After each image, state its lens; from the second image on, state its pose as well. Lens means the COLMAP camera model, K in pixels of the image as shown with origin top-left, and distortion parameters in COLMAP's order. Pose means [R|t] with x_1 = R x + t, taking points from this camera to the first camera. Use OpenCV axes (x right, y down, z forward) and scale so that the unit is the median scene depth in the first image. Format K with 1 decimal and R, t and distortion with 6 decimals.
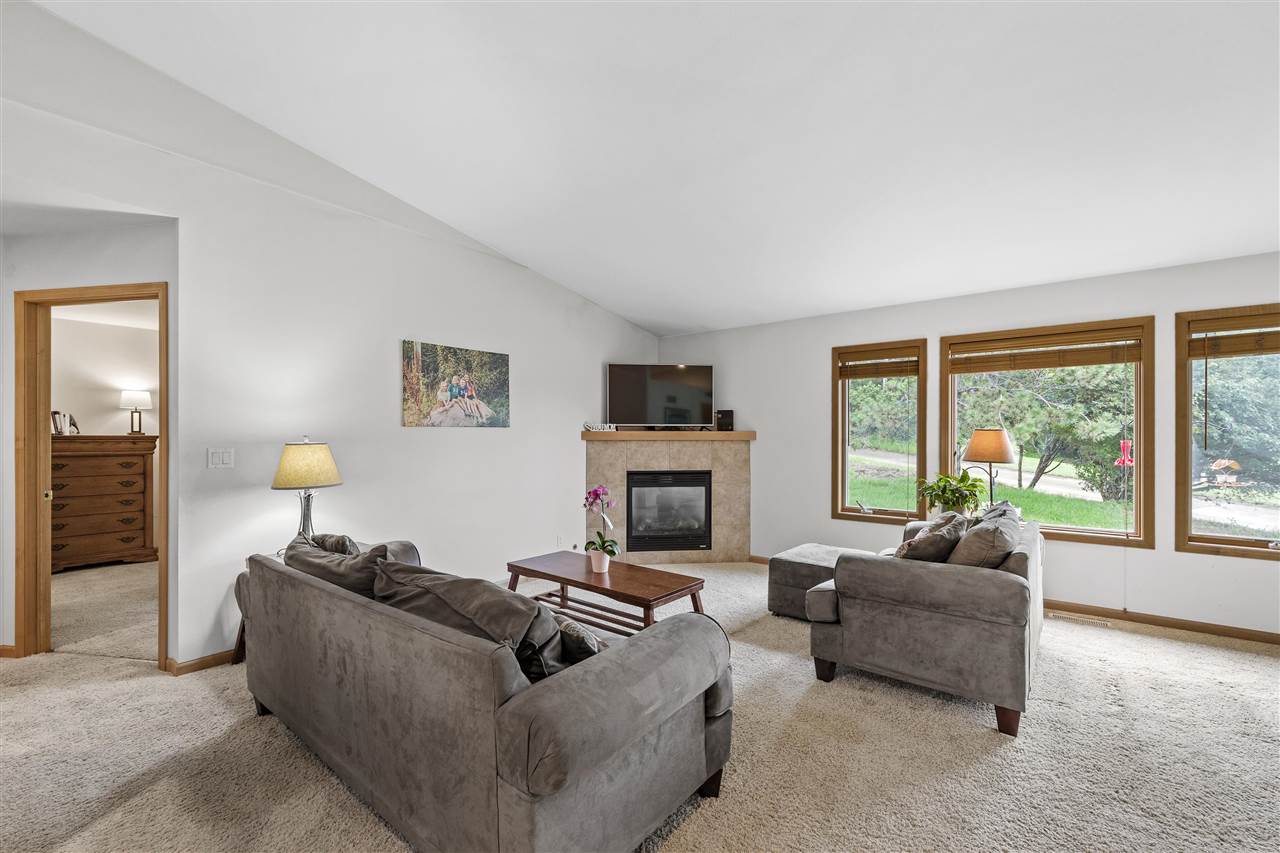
lens RADIAL K [[528.7, 0, 642.3], [0, 528.7, 436.3], [0, 0, 1]] dist [0.000612, -0.000574]
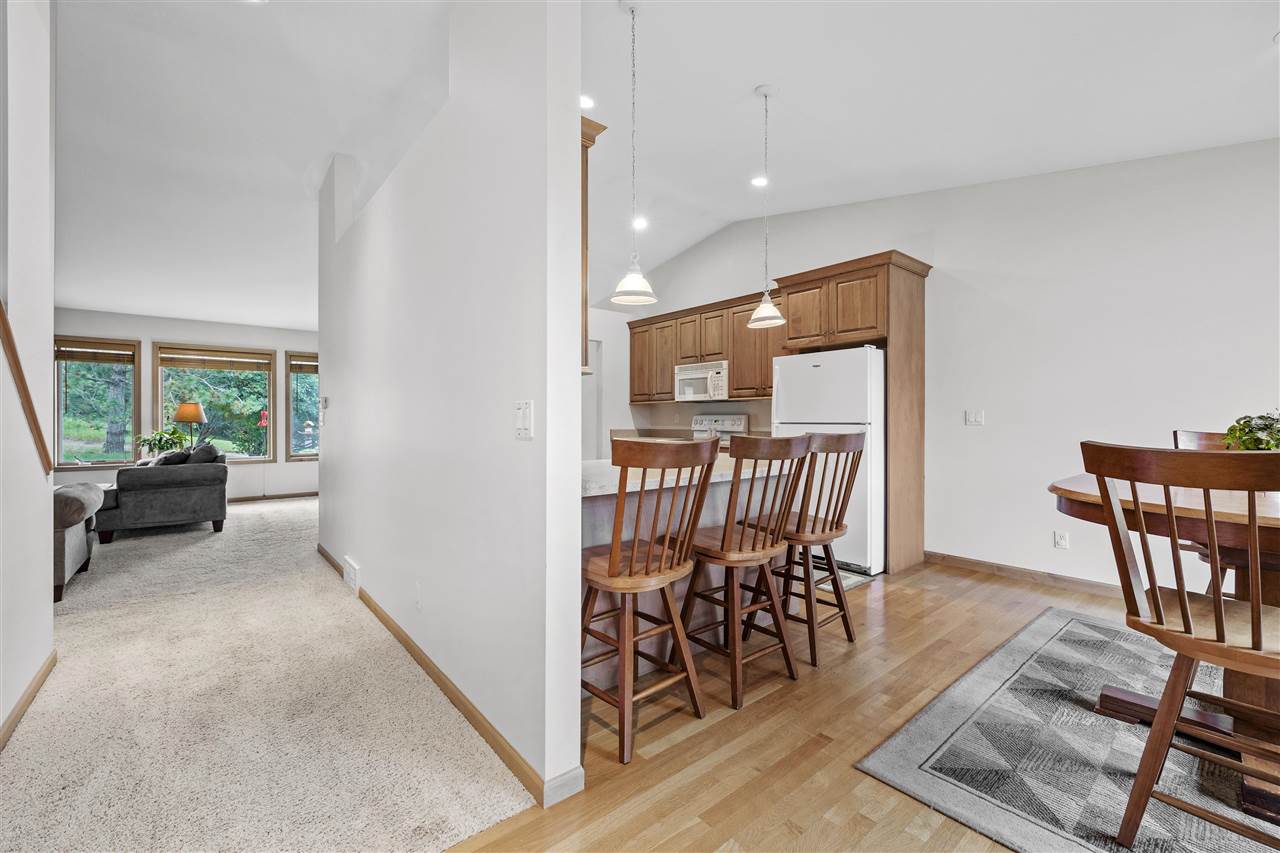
lens RADIAL K [[528.7, 0, 646.9], [0, 528.7, 419.5], [0, 0, 1]] dist [0.000612, -0.000574]
pose [[0.203805, -0.003648, 0.979005, -1.235824], [-0.000354, 0.999993, 0.003799, 0.058340], [-0.979011, -0.001121, 0.203802, -1.361361]]
